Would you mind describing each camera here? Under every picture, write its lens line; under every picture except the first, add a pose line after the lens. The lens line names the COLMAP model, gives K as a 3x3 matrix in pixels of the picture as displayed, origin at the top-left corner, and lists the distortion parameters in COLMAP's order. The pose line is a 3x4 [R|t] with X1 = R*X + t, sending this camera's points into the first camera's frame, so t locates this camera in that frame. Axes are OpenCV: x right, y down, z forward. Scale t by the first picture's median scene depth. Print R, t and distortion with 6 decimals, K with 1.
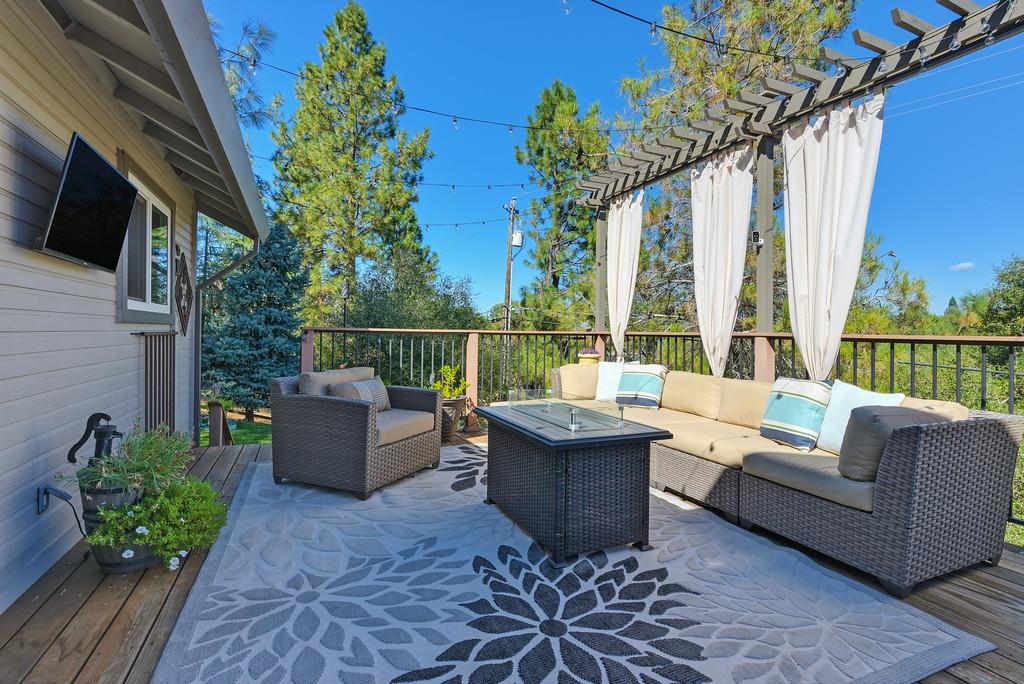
lens RADIAL K [[479.3, 0, 511.9], [0, 479.3, 331.4], [0, 0, 1]] dist [-0.002334, -0.000220]
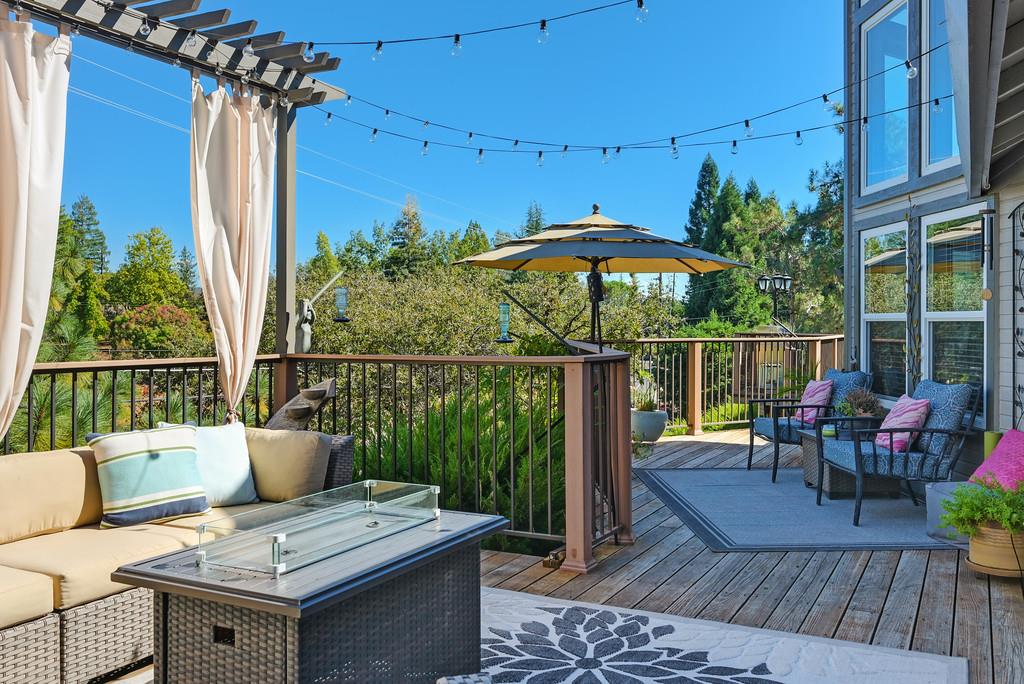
lens RADIAL K [[890.0, 0, 508.3], [0, 890.0, 327.6], [0, 0, 1]] dist [-0.001382, 0.000061]
pose [[-0.614276, -0.013614, 0.788974, -1.055471], [-0.003745, 0.999890, 0.014338, -0.100479], [-0.789082, 0.005852, -0.614260, 1.869314]]
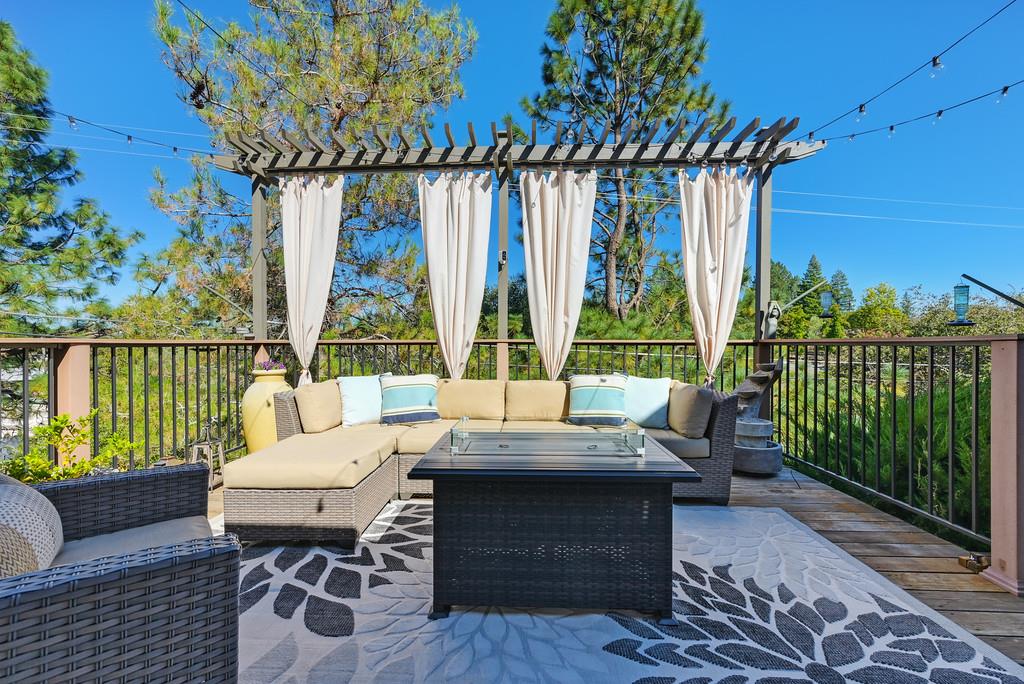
lens RADIAL K [[417.9, 0, 507.0], [0, 417.9, 349.2], [0, 0, 1]] dist [0.000860, 0.000627]
pose [[0.446498, -0.027861, 0.894351, -0.685846], [0.006473, 0.999590, 0.027908, -0.002122], [-0.894761, -0.006672, 0.446495, 0.962799]]
